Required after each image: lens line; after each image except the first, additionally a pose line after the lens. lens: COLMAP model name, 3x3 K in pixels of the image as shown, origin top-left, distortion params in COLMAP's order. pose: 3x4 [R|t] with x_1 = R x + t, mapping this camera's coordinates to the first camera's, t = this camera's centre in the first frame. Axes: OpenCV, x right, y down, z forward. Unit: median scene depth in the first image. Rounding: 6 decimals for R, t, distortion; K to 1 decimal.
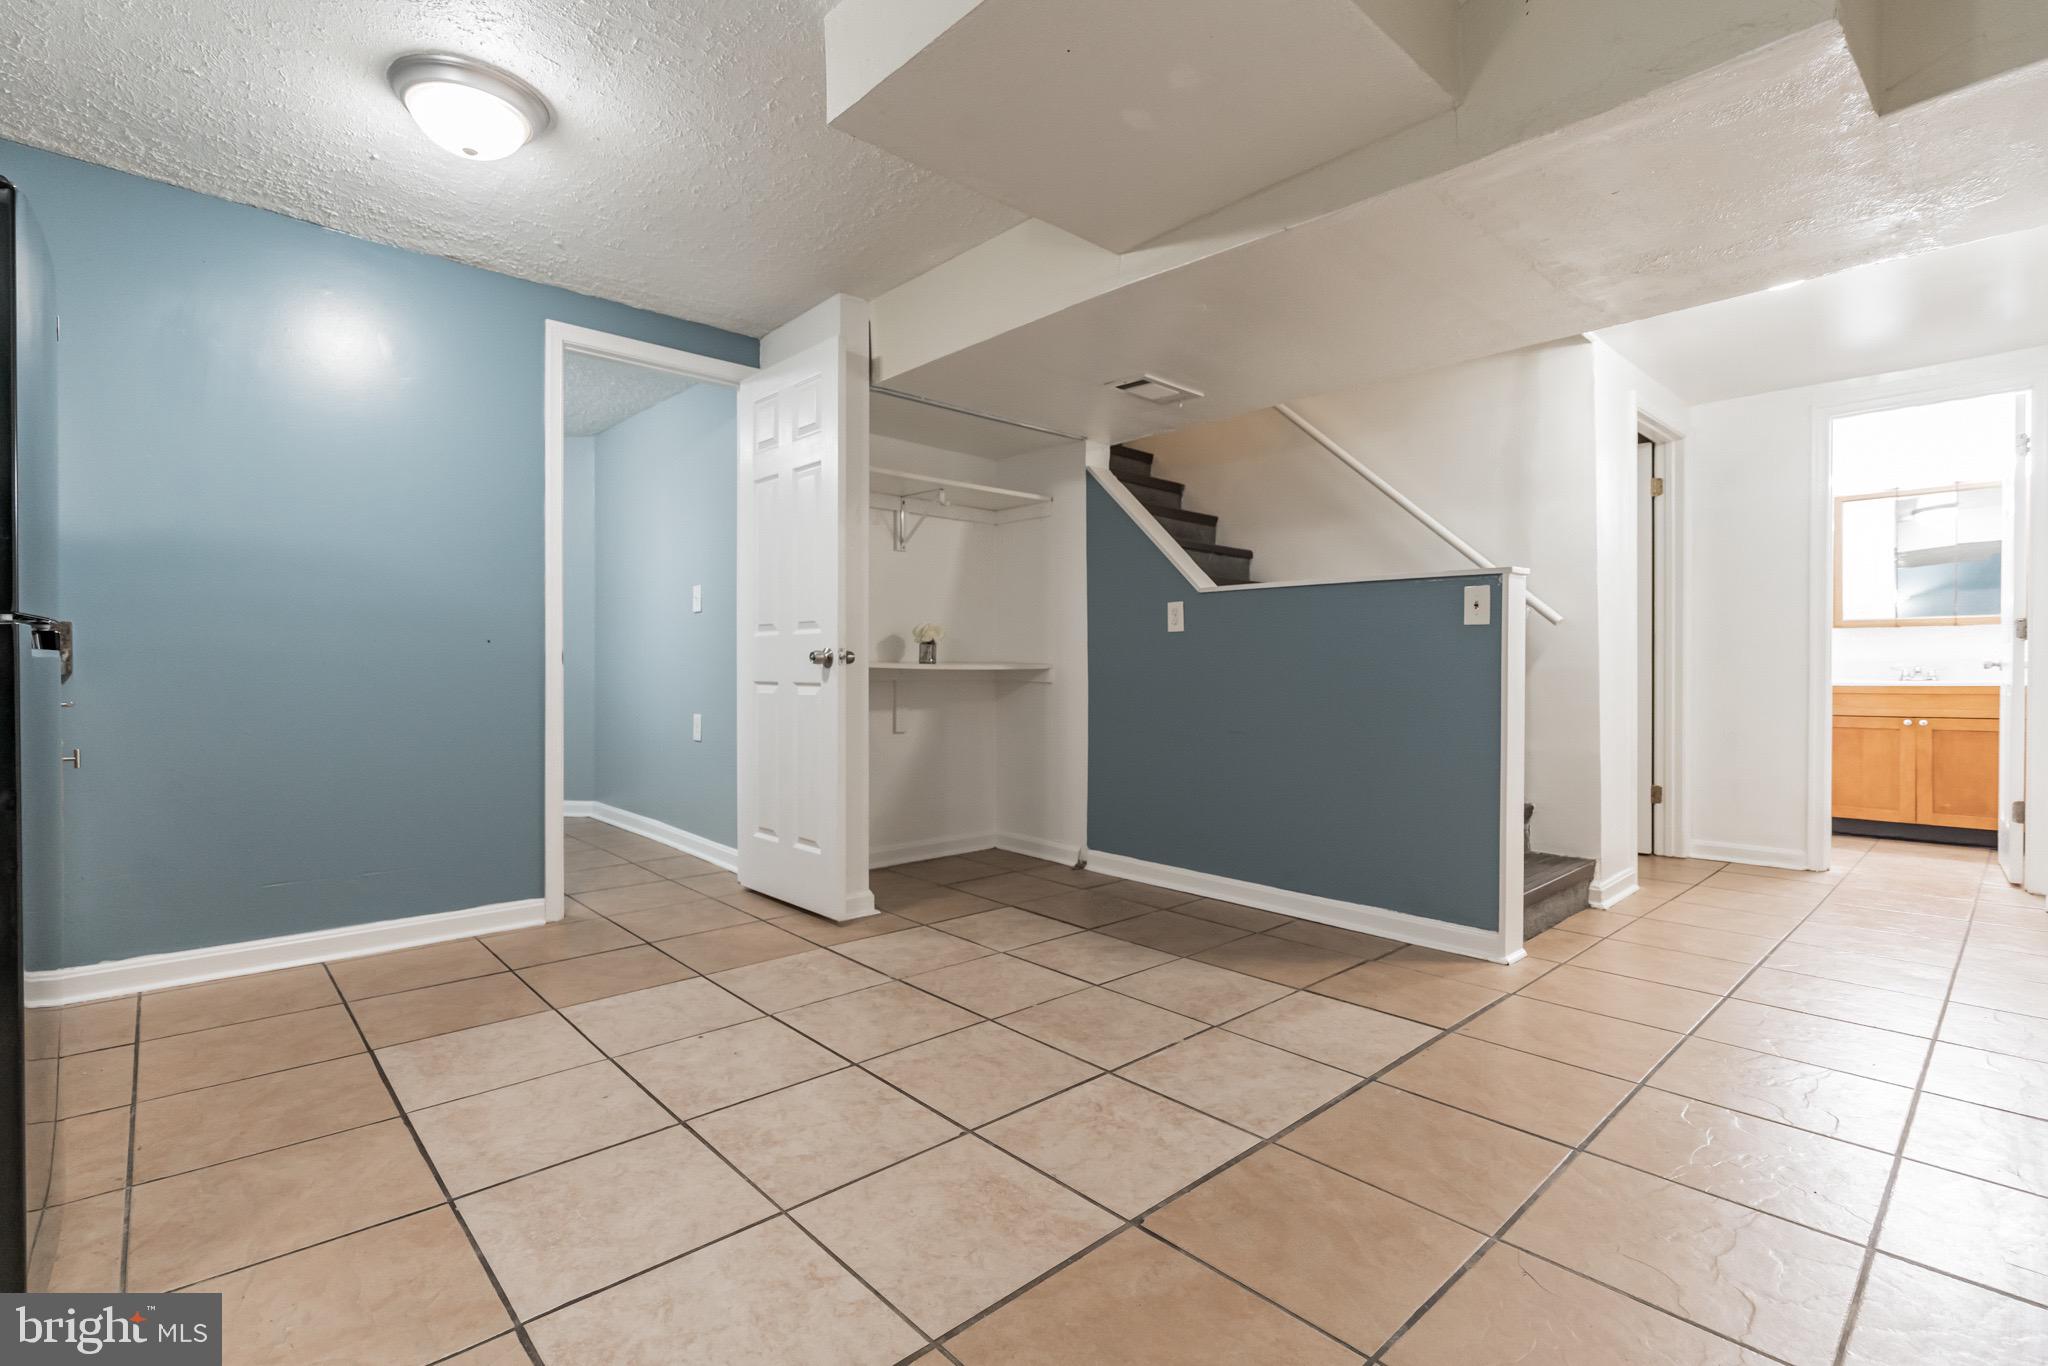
lens RADIAL K [[937.1, 0, 1013.7], [0, 937.1, 674.1], [0, 0, 1]] dist [-0.006911, 0.000431]
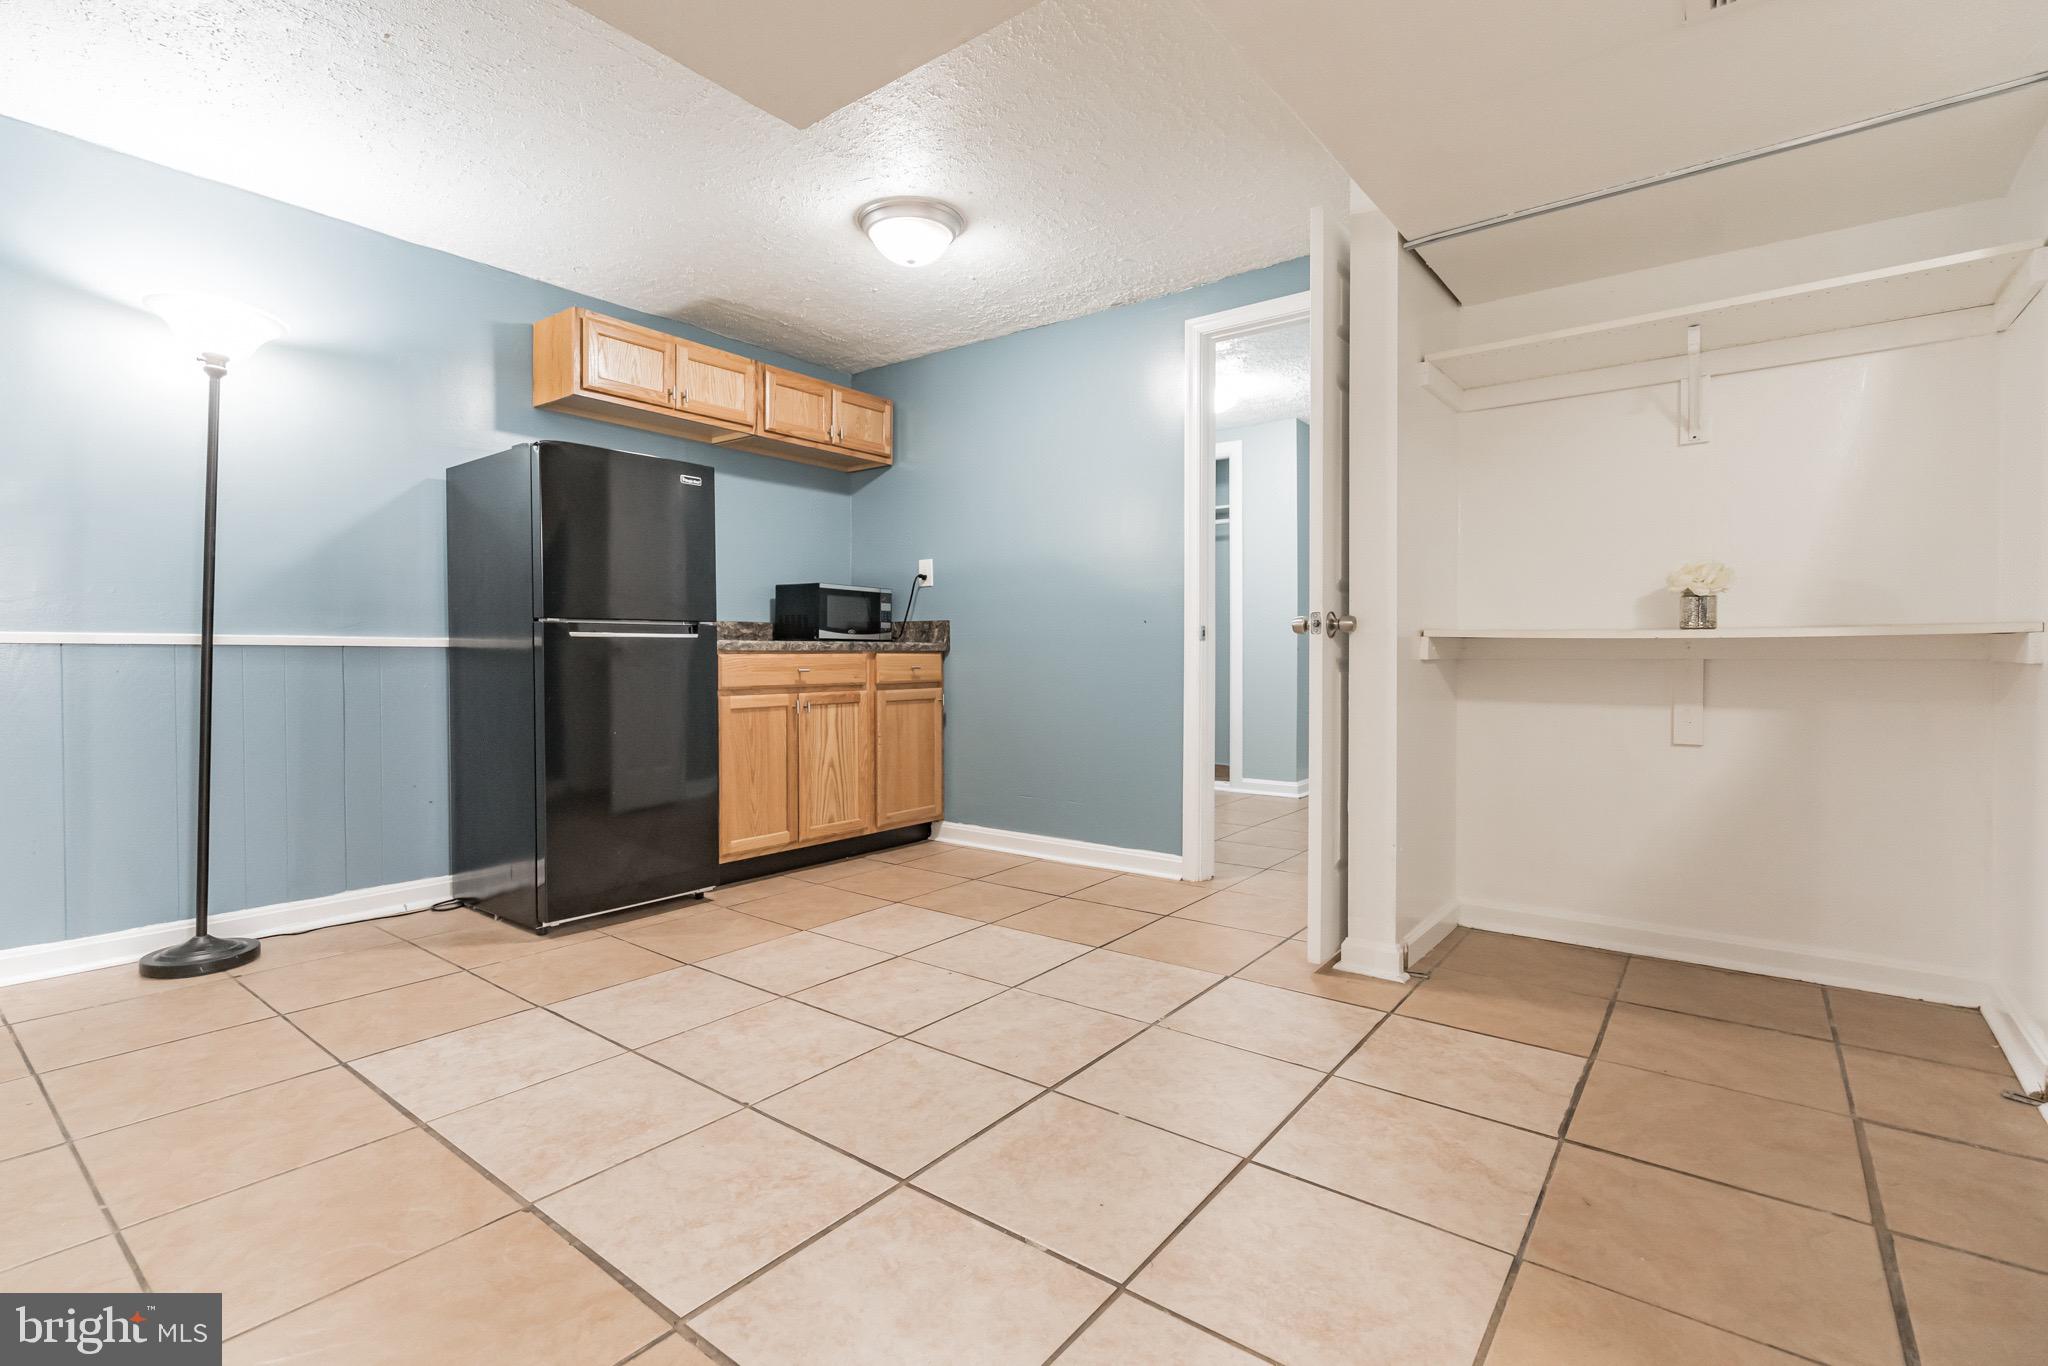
lens RADIAL K [[937.1, 0, 1013.7], [0, 937.1, 674.1], [0, 0, 1]] dist [-0.006911, 0.000431]
pose [[0.162533, 0.013218, -0.986615, 0.721317], [-0.005287, 0.999908, 0.012525, 0.019754], [0.986689, 0.003180, 0.162587, 0.844523]]
